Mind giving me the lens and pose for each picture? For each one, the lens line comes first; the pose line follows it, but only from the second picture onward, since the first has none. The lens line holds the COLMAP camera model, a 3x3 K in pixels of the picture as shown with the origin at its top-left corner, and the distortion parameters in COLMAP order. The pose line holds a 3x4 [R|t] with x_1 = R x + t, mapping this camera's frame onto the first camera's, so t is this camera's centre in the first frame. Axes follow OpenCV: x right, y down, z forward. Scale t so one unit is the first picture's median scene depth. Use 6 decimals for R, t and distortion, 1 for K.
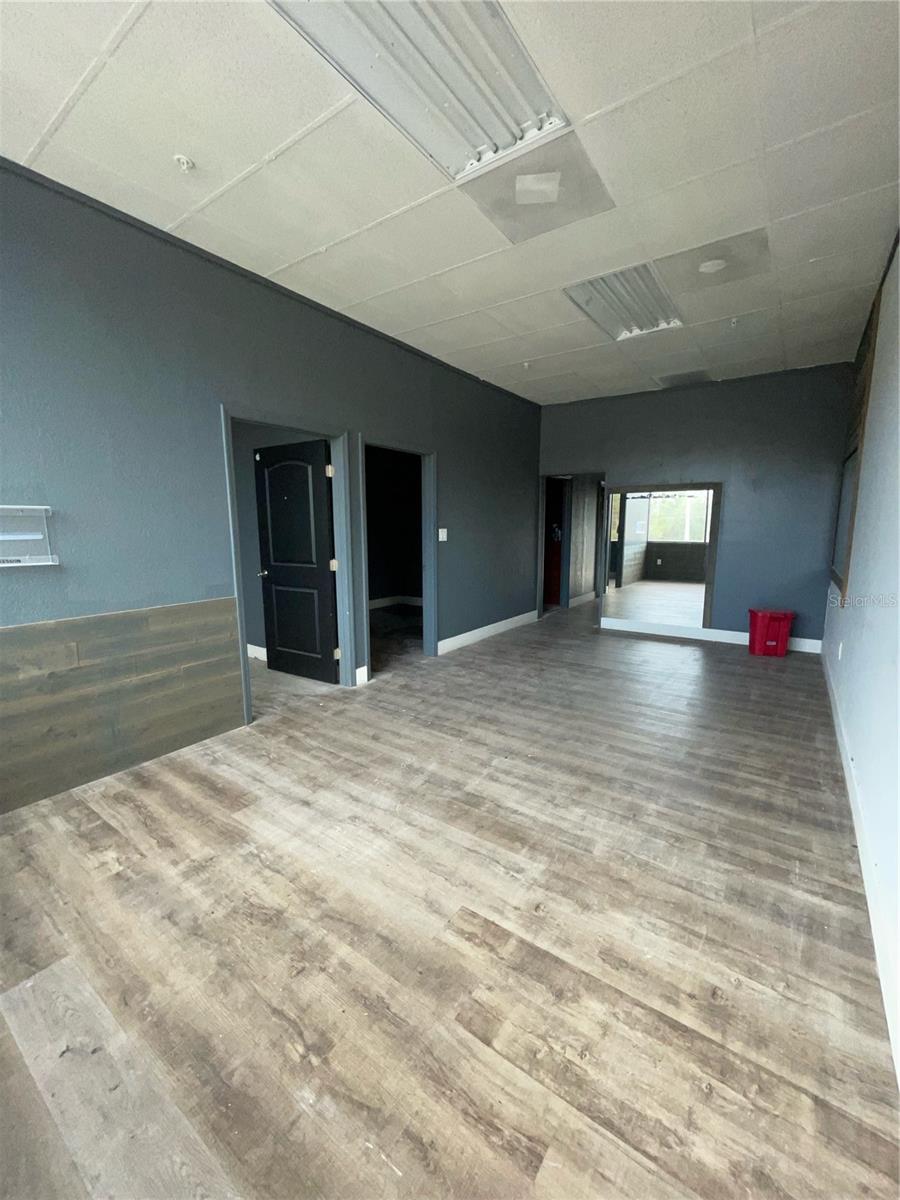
lens RADIAL K [[487.2, 0, 454.1], [0, 487.2, 603.2], [0, 0, 1]] dist [-0.003841, 0.000325]
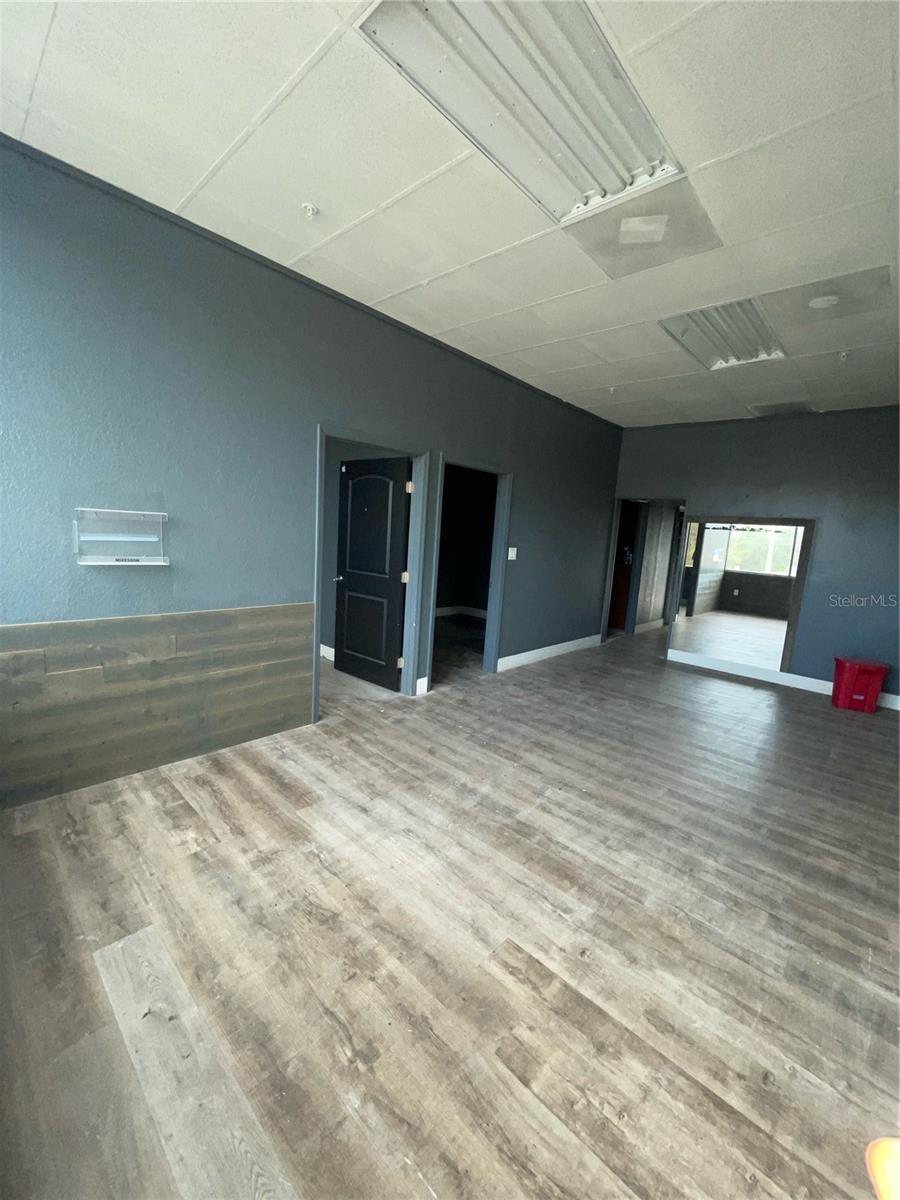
lens RADIAL K [[487.2, 0, 453.5], [0, 487.2, 602.6], [0, 0, 1]] dist [-0.003841, 0.000325]
pose [[0.988660, 0.087242, -0.122232, -0.026417], [-0.088876, 0.996011, -0.007968, -0.047064], [0.121050, 0.018742, 0.992470, -0.029639]]
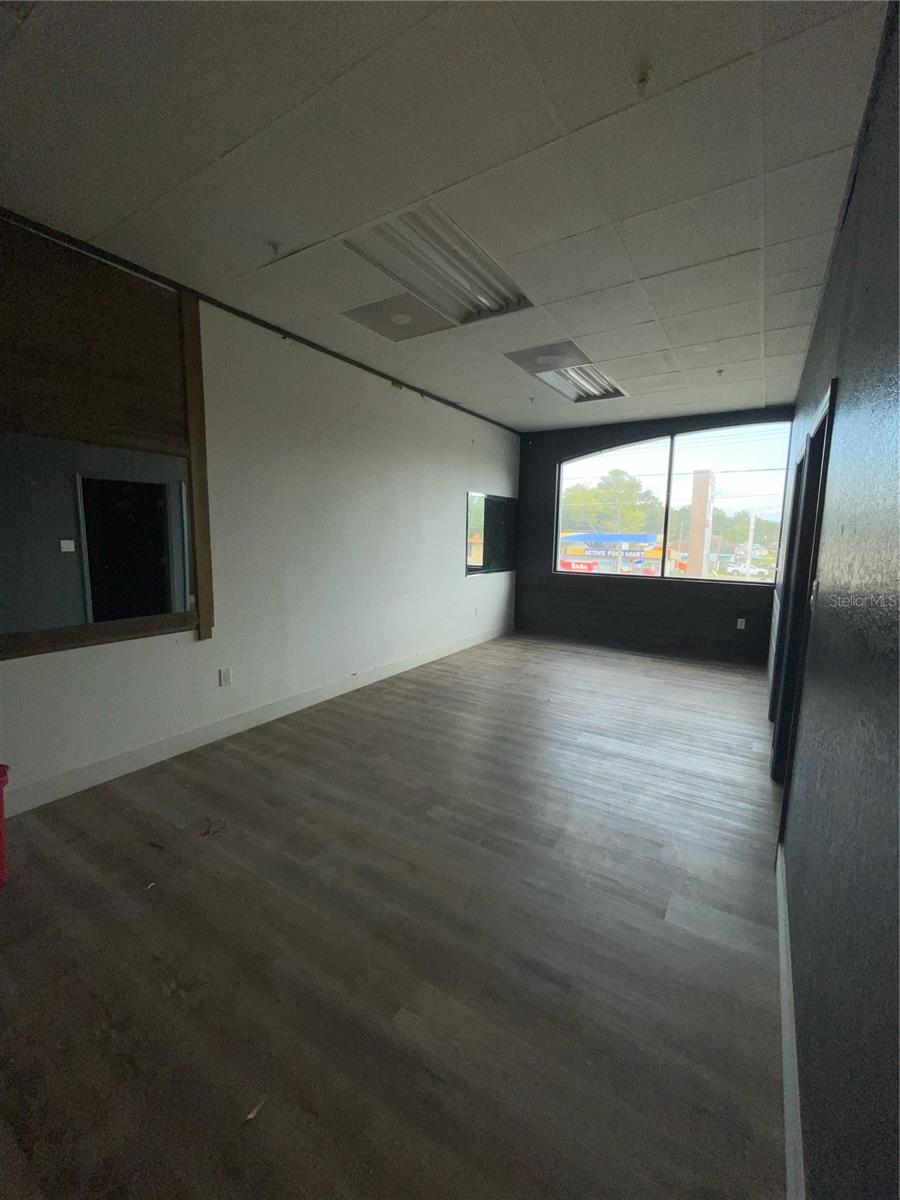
lens RADIAL K [[487.2, 0, 451.4], [0, 487.2, 599.7], [0, 0, 1]] dist [-0.003841, 0.000325]
pose [[-0.998623, -0.006433, -0.052067, 0.647944], [-0.020792, 0.959714, 0.280209, -0.534268], [0.048167, 0.280906, -0.958526, 3.100073]]
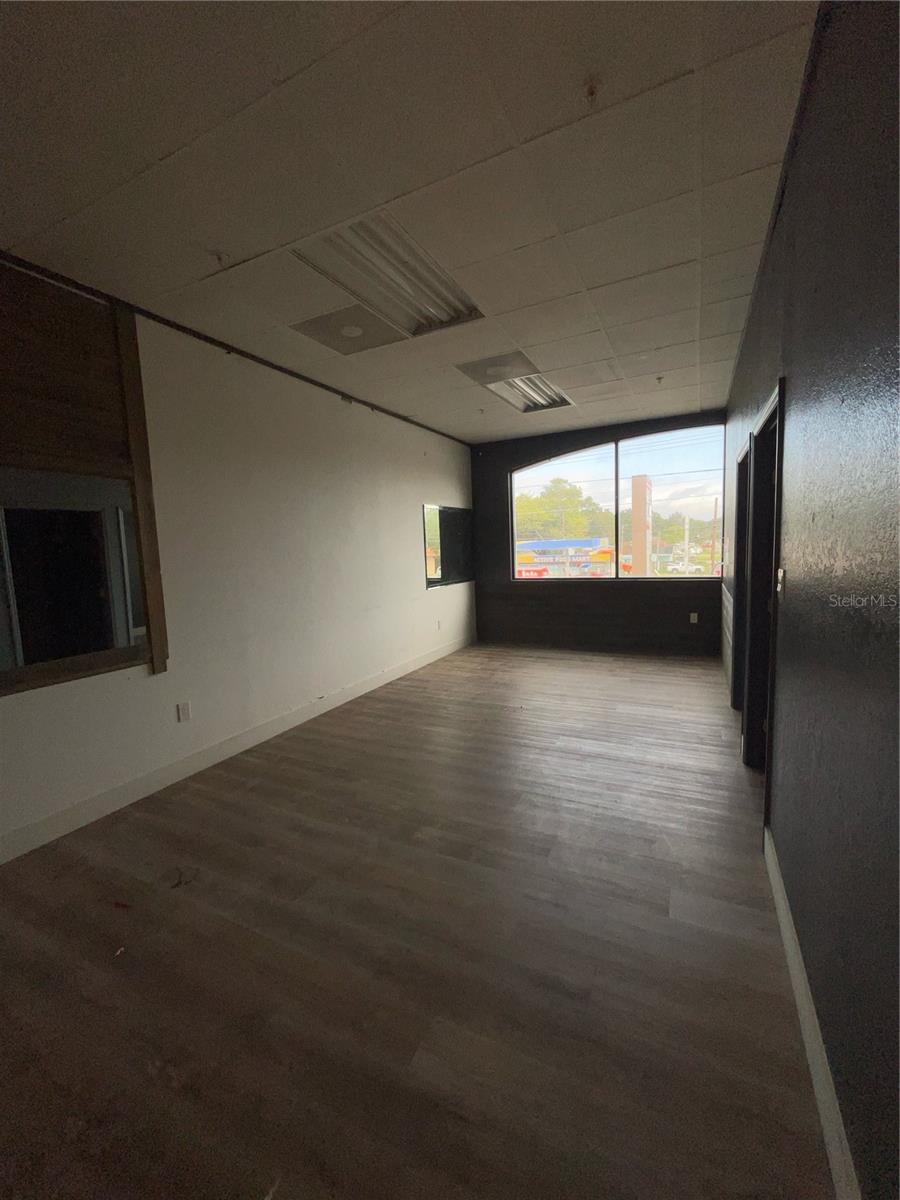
lens RADIAL K [[487.2, 0, 450.3], [0, 487.2, 600.0], [0, 0, 1]] dist [-0.003841, 0.000325]
pose [[-0.987253, 0.056615, -0.148752, 0.703107], [0.017354, 0.967315, 0.252982, -0.520529], [0.158213, 0.247176, -0.955967, 3.070883]]
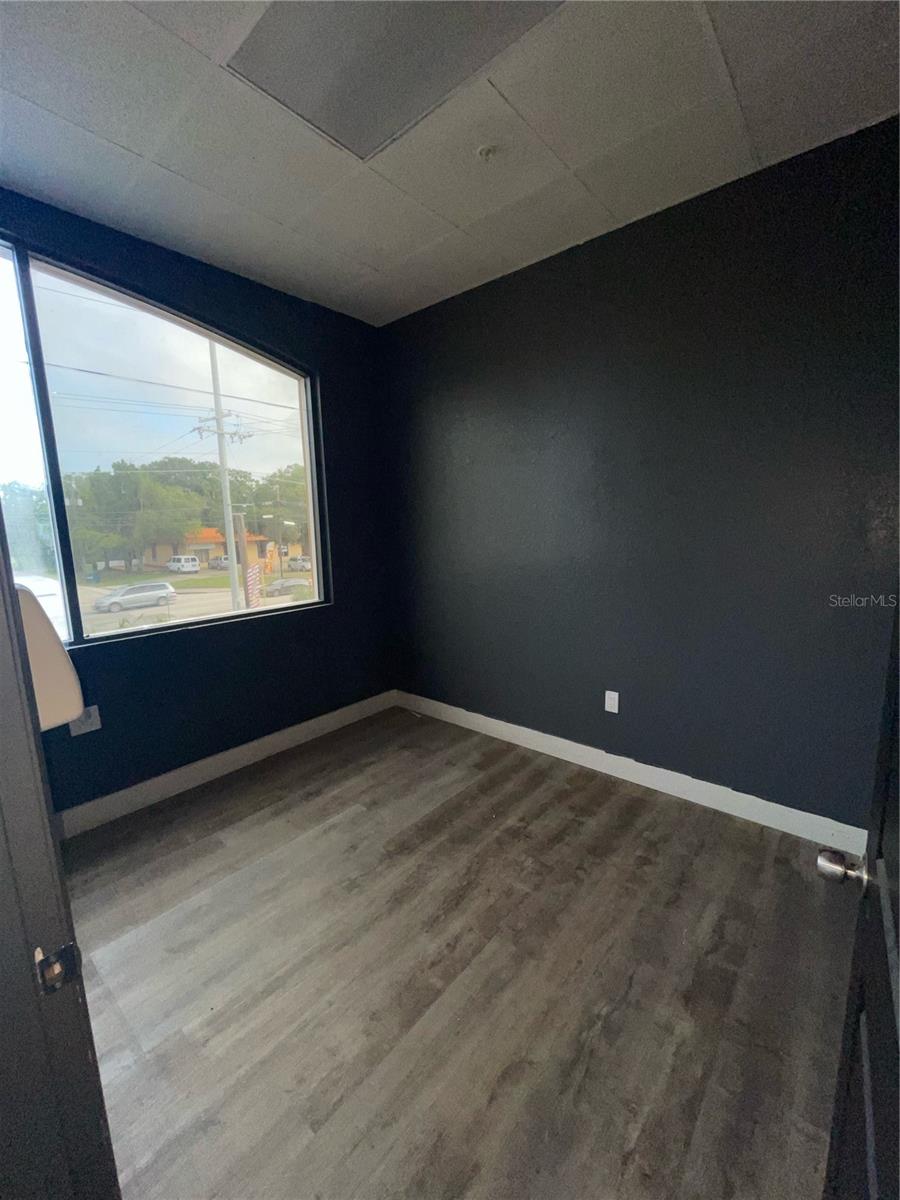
lens RADIAL K [[487.2, 0, 449.7], [0, 487.2, 601.1], [0, 0, 1]] dist [-0.003841, 0.000325]
pose [[-0.092969, 0.161810, -0.982433, 0.686512], [-0.132522, 0.975916, 0.173278, -0.153568], [0.986810, 0.146304, -0.069287, 0.712461]]
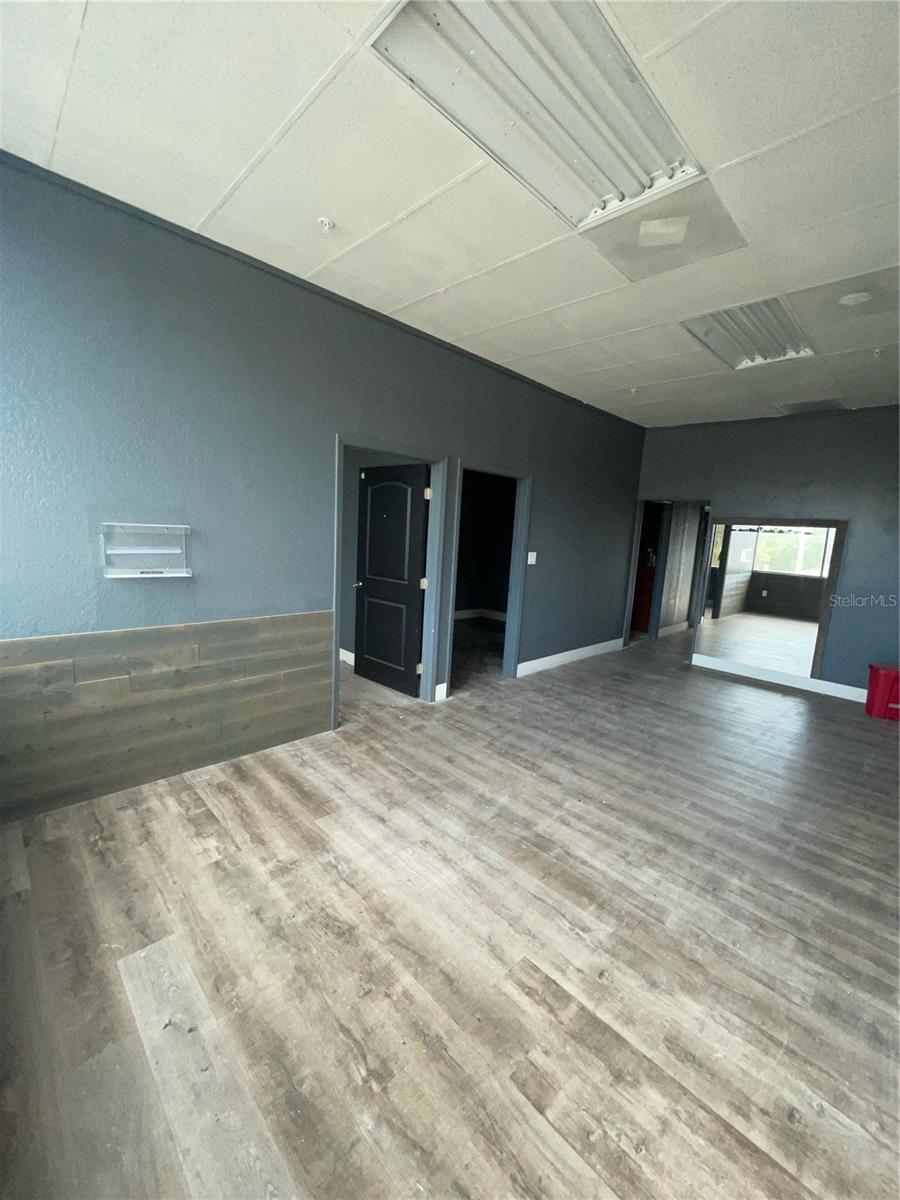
lens RADIAL K [[487.2, 0, 453.5], [0, 487.2, 602.3], [0, 0, 1]] dist [-0.003841, 0.000325]
pose [[0.982539, 0.084659, -0.165683, -0.018428], [-0.086416, 0.996253, -0.003411, -0.074459], [0.164774, 0.017669, 0.986173, -0.023957]]
